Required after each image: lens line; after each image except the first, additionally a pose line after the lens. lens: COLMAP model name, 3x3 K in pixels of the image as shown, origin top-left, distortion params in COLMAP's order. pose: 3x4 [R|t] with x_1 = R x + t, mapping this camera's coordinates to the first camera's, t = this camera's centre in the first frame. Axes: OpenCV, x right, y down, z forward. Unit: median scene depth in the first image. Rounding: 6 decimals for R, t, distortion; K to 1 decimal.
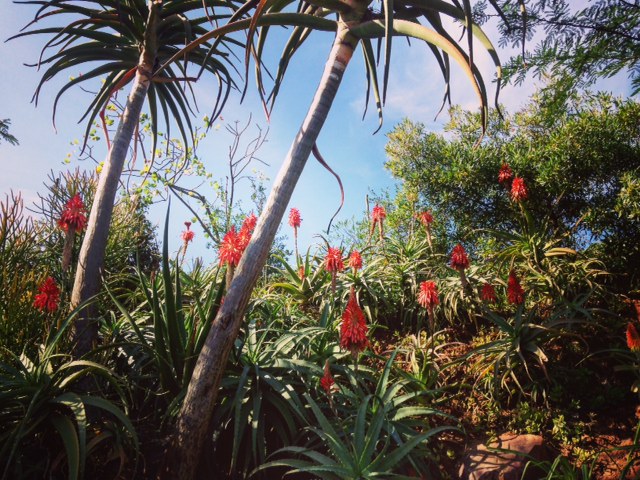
lens RADIAL K [[573.7, 0, 321.0], [0, 573.7, 243.9], [0, 0, 1]] dist [0.143452, -0.246296]
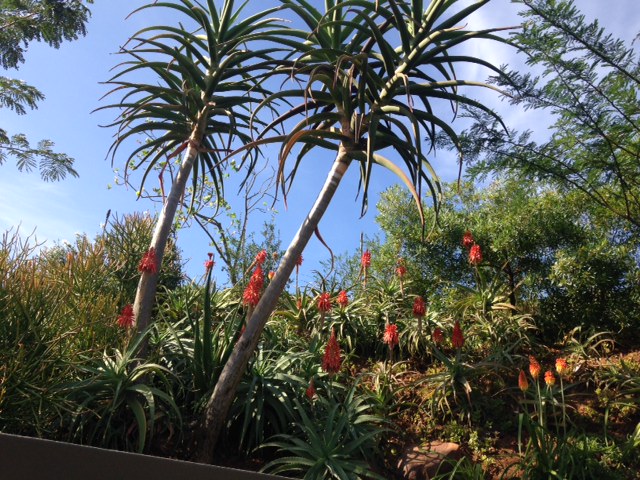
lens RADIAL K [[573.7, 0, 321.0], [0, 573.7, 243.9], [0, 0, 1]] dist [0.143452, -0.246296]
pose [[0.996164, 0.087498, -0.000809, 0.004301], [-0.087495, 0.995934, -0.021434, -0.081736], [-0.001069, 0.021423, 0.999770, -0.362685]]
